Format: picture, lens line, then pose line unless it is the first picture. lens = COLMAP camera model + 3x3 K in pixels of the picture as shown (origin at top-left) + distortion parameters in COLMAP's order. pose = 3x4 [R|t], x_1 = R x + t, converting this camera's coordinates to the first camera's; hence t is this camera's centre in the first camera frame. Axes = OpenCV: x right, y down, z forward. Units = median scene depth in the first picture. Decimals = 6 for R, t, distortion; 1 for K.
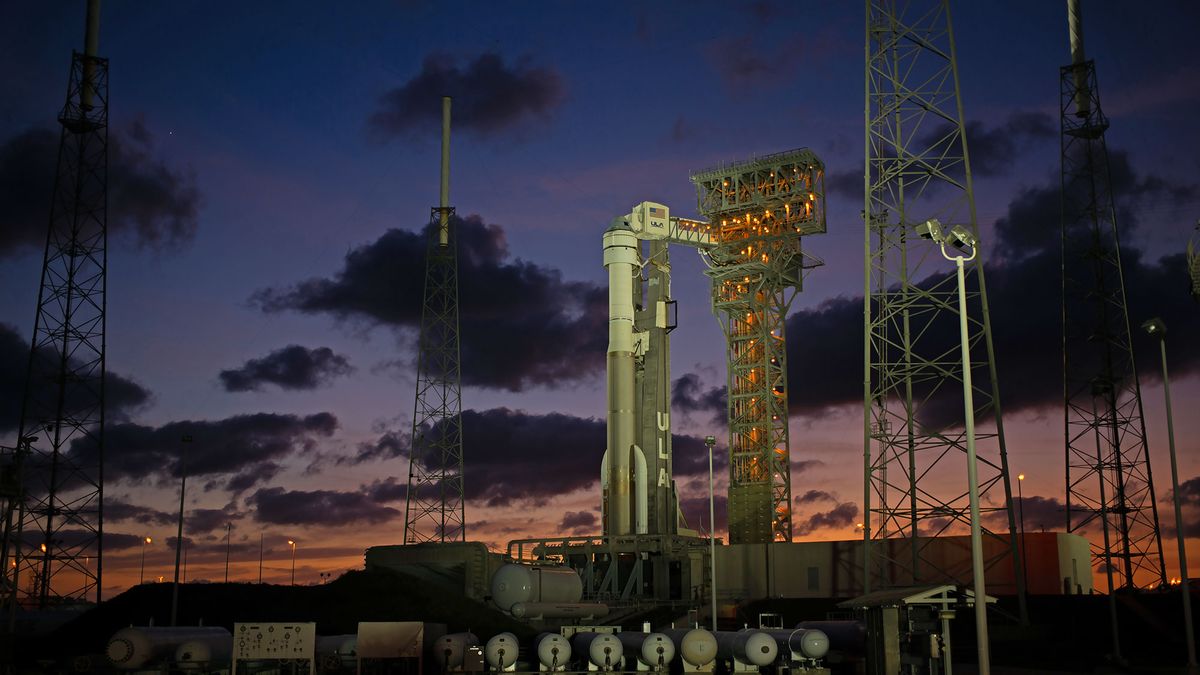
lens RADIAL K [[1804.2, 0, 600.0], [0, 1804.2, 337.5], [0, 0, 1]] dist [0.435844, 0.002911]
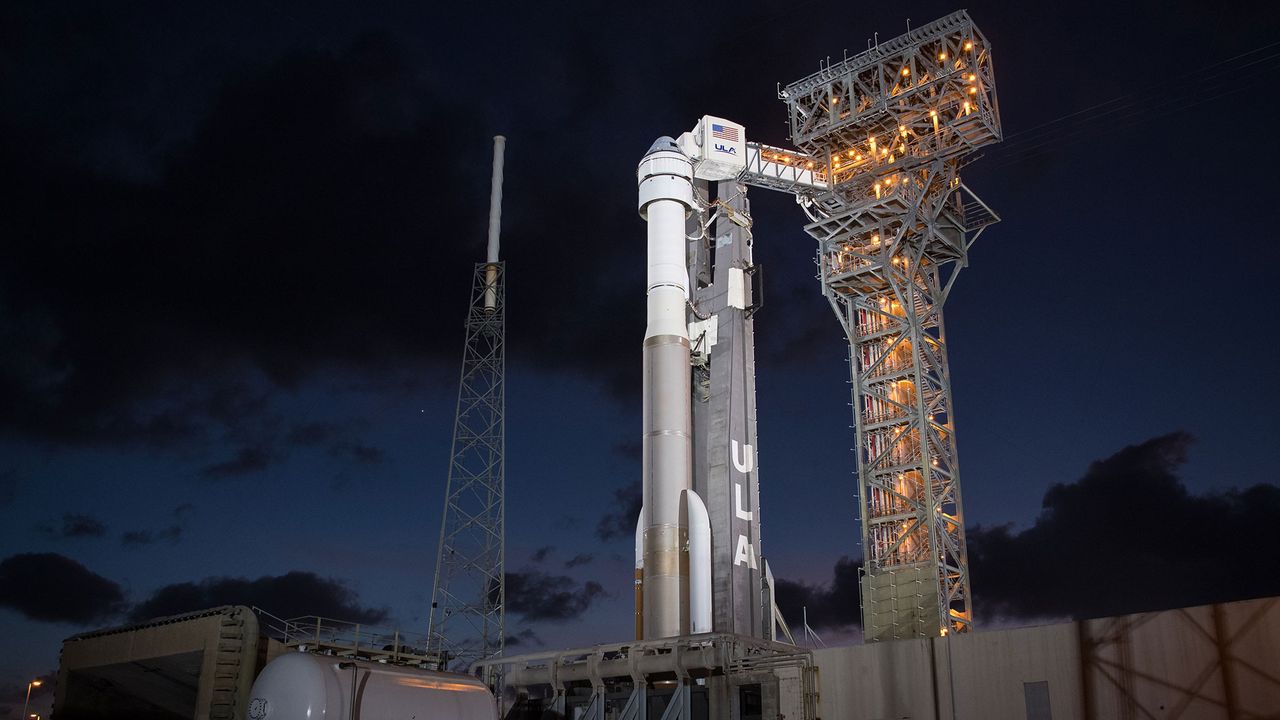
lens RADIAL K [[1164.7, 0, 644.8], [0, 1164.7, 404.7], [0, 0, 1]] dist [-0.043286, -0.013941]
pose [[0.989903, -0.040517, -0.135833, 0.055124], [0.015065, 0.982922, -0.183405, 0.097834], [0.140944, 0.179507, 0.973608, 0.620803]]
